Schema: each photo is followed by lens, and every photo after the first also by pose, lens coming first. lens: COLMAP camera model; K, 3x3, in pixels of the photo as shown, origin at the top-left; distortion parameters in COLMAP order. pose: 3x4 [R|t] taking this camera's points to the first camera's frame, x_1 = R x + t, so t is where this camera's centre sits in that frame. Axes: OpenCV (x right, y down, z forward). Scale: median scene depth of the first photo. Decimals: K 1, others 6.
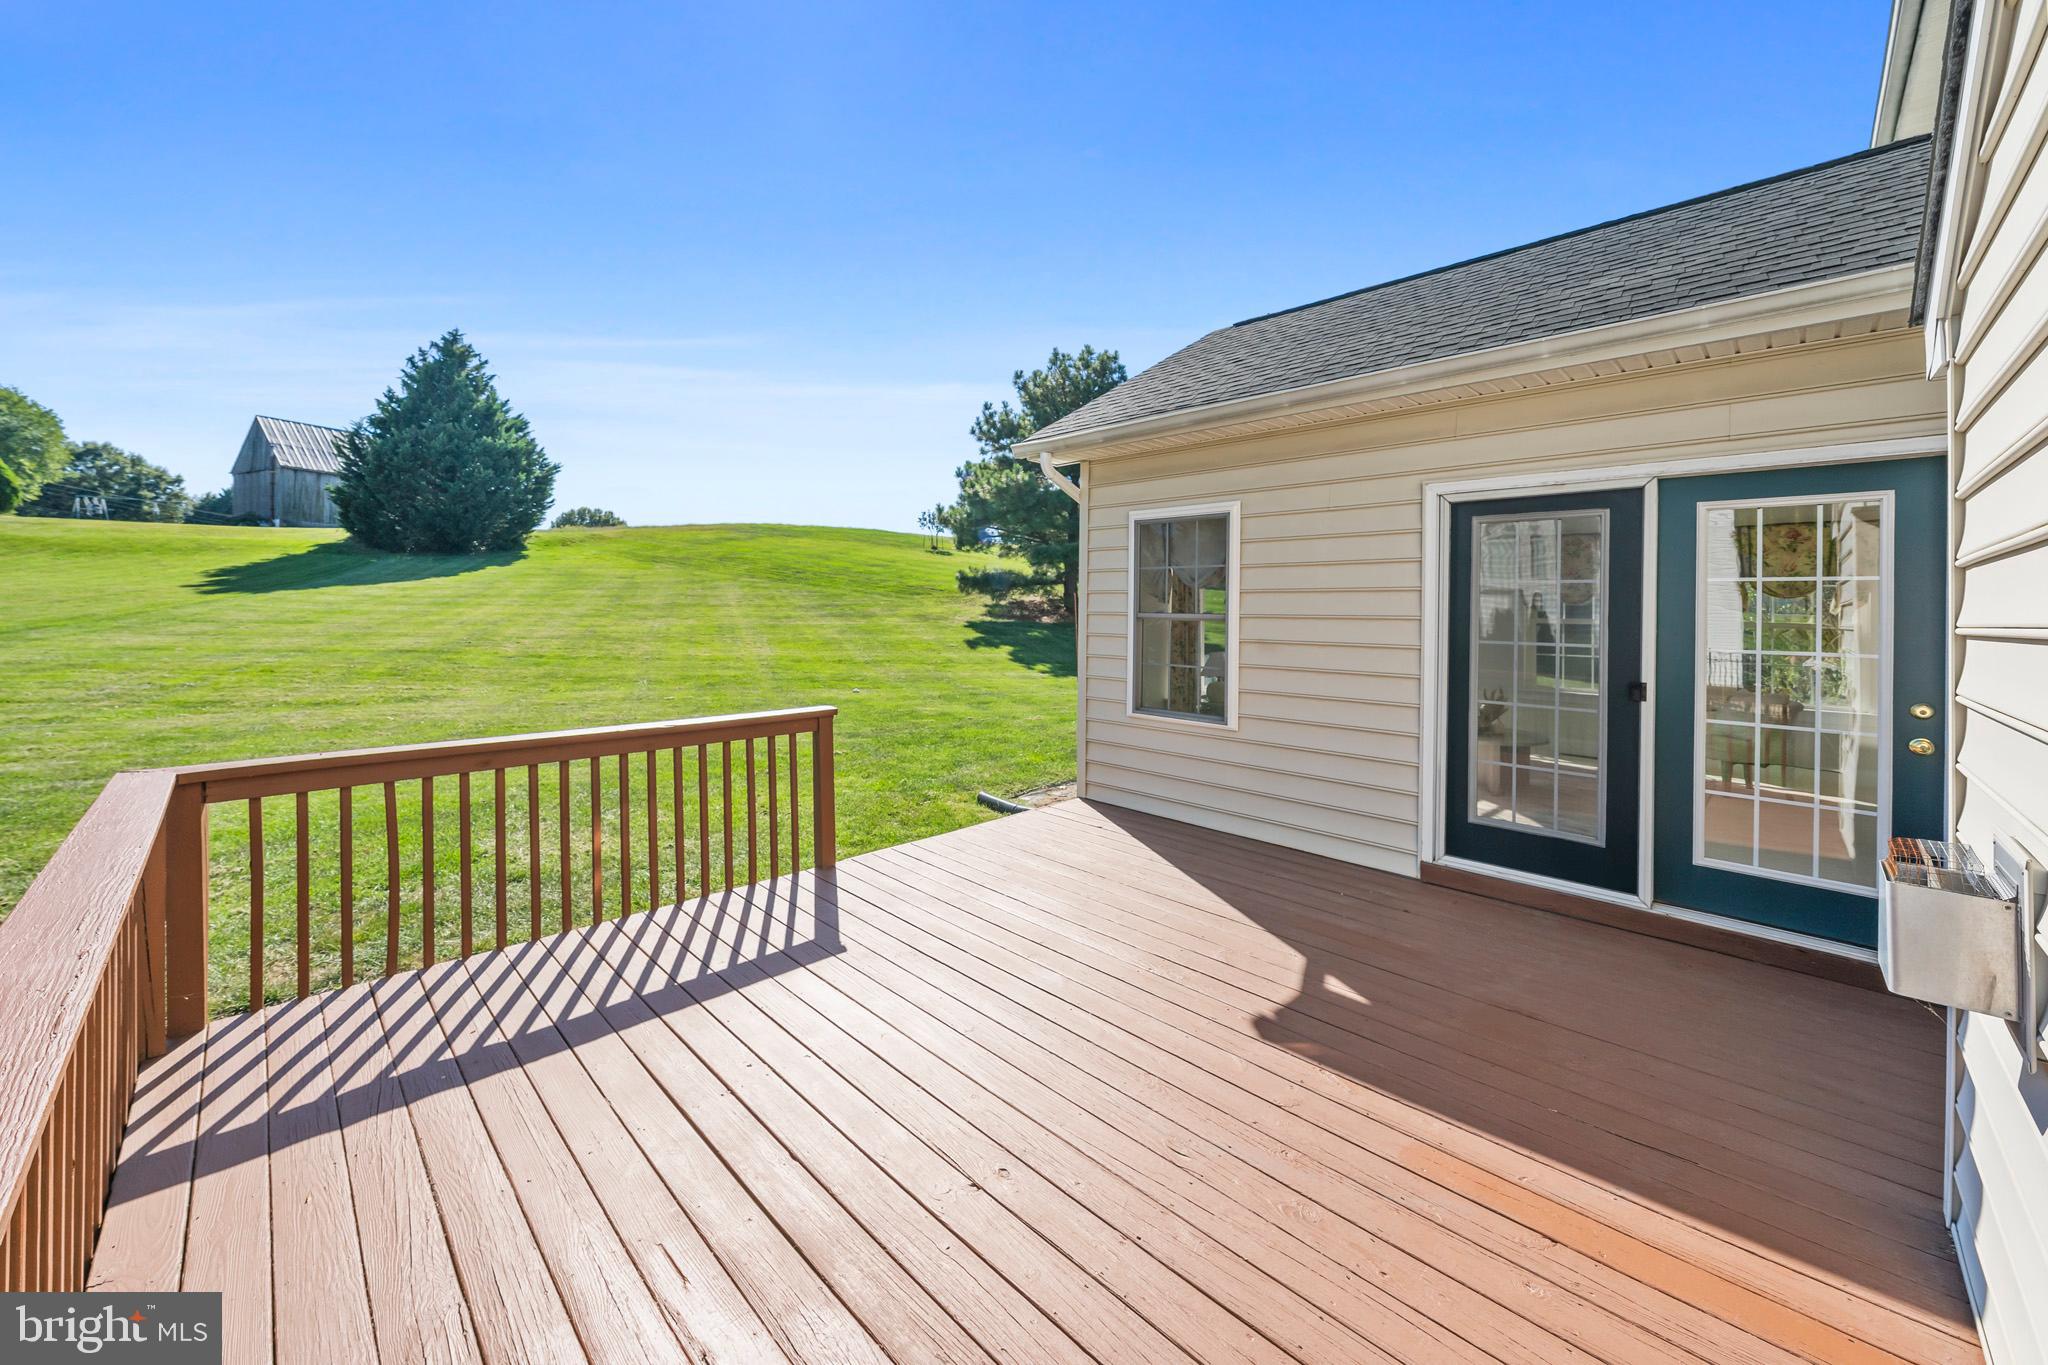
lens RADIAL K [[767.5, 0, 1031.0], [0, 767.5, 667.2], [0, 0, 1]] dist [-0.000316, -0.000055]
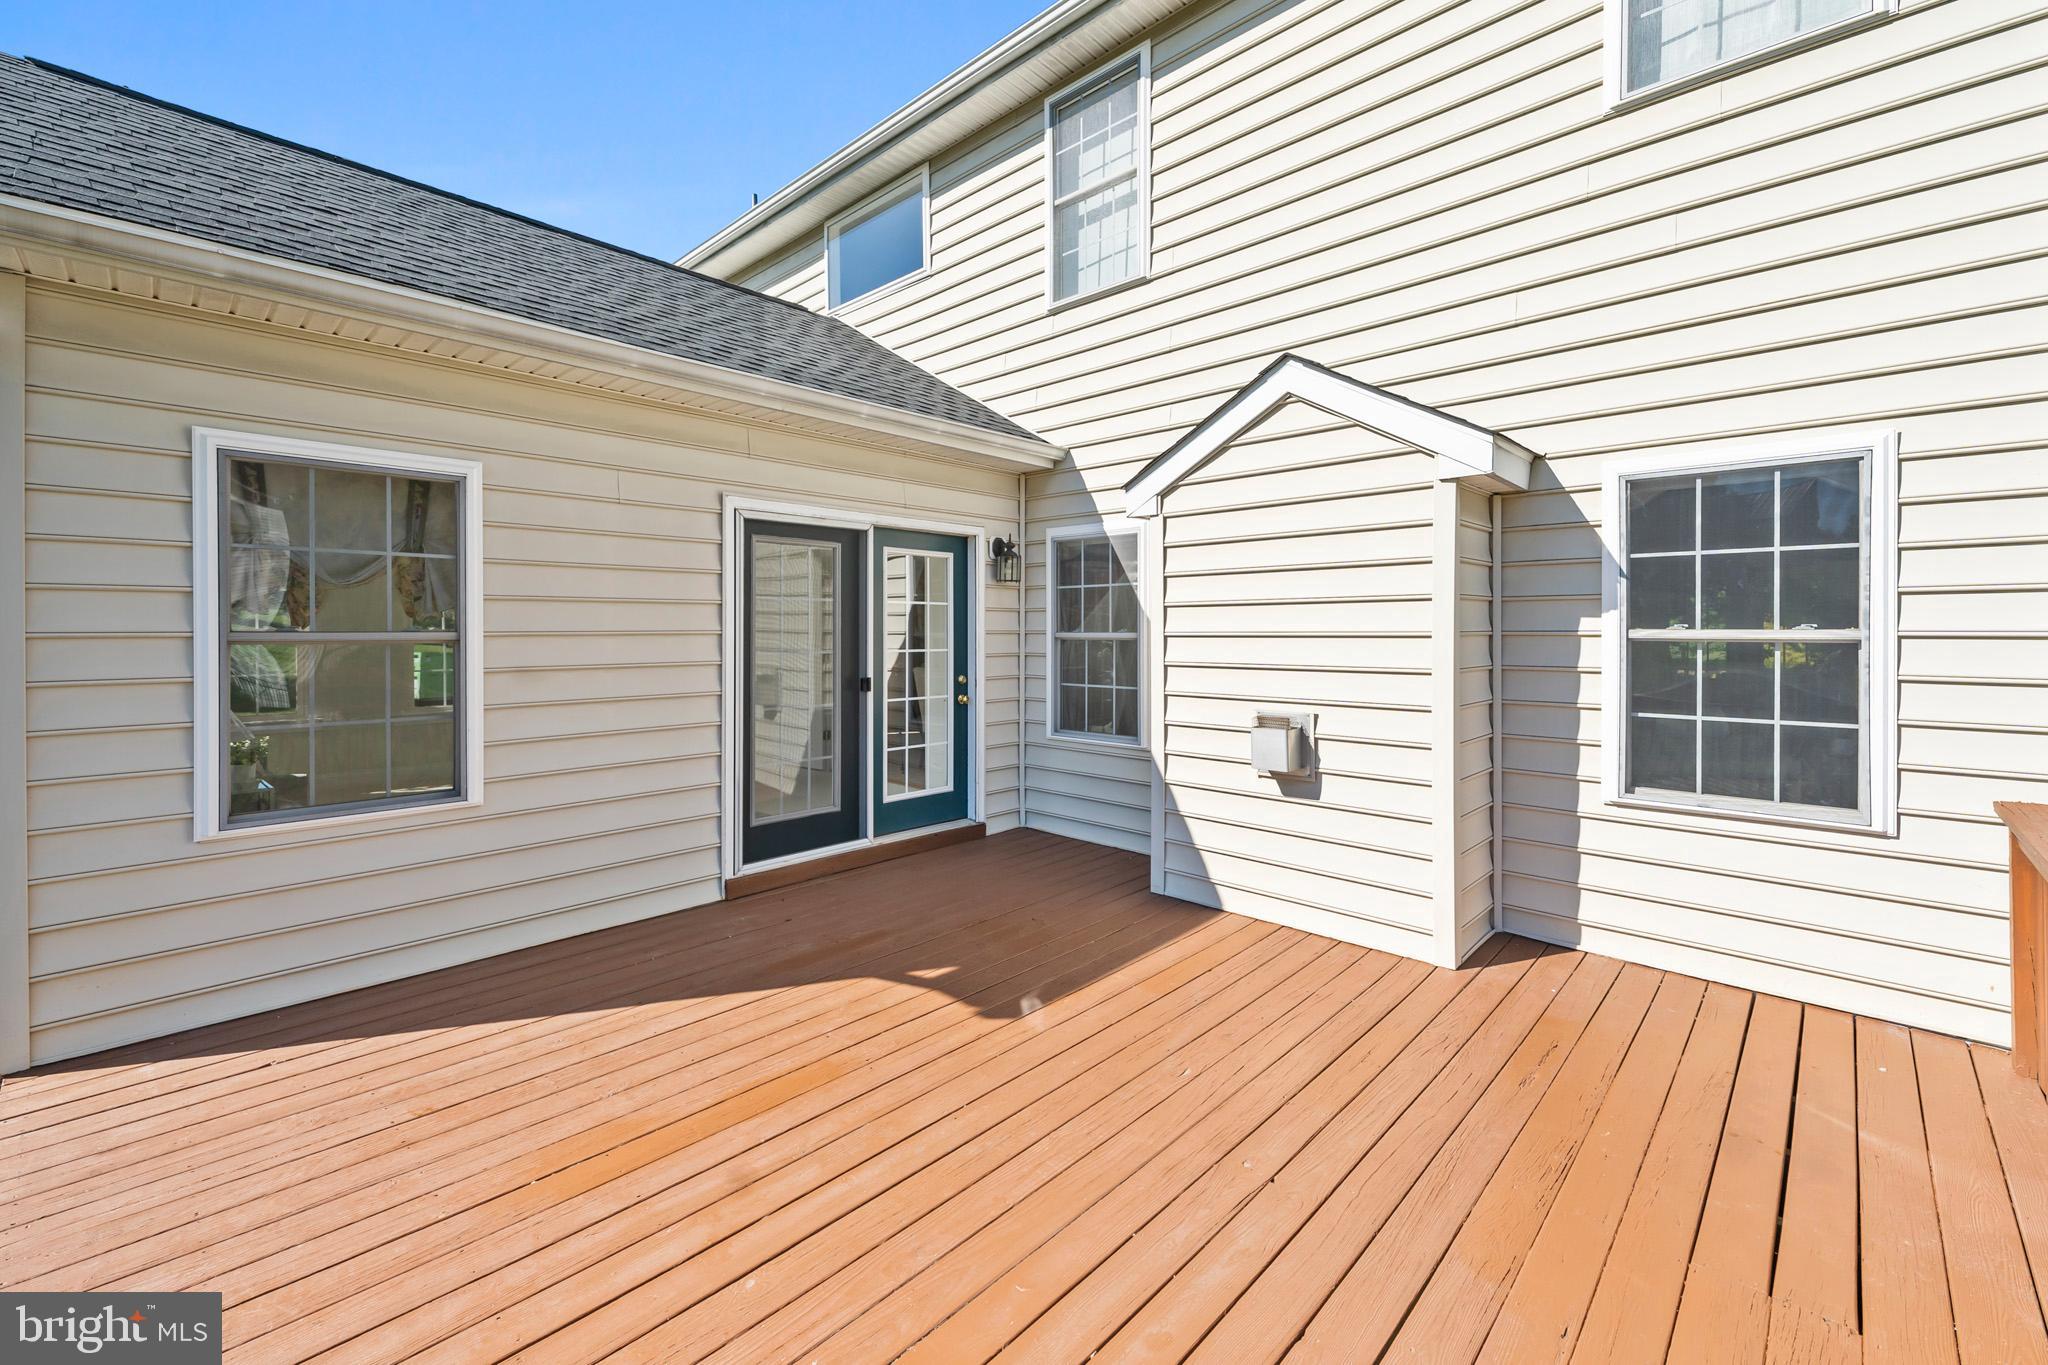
lens RADIAL K [[816.8, 0, 1076.5], [0, 816.8, 651.8], [0, 0, 1]] dist [0.001529, 0.000154]
pose [[-0.023330, -0.042058, 0.998843, -0.607335], [0.070628, 0.996549, 0.043611, -0.057478], [-0.997230, 0.071564, -0.020279, 0.649772]]
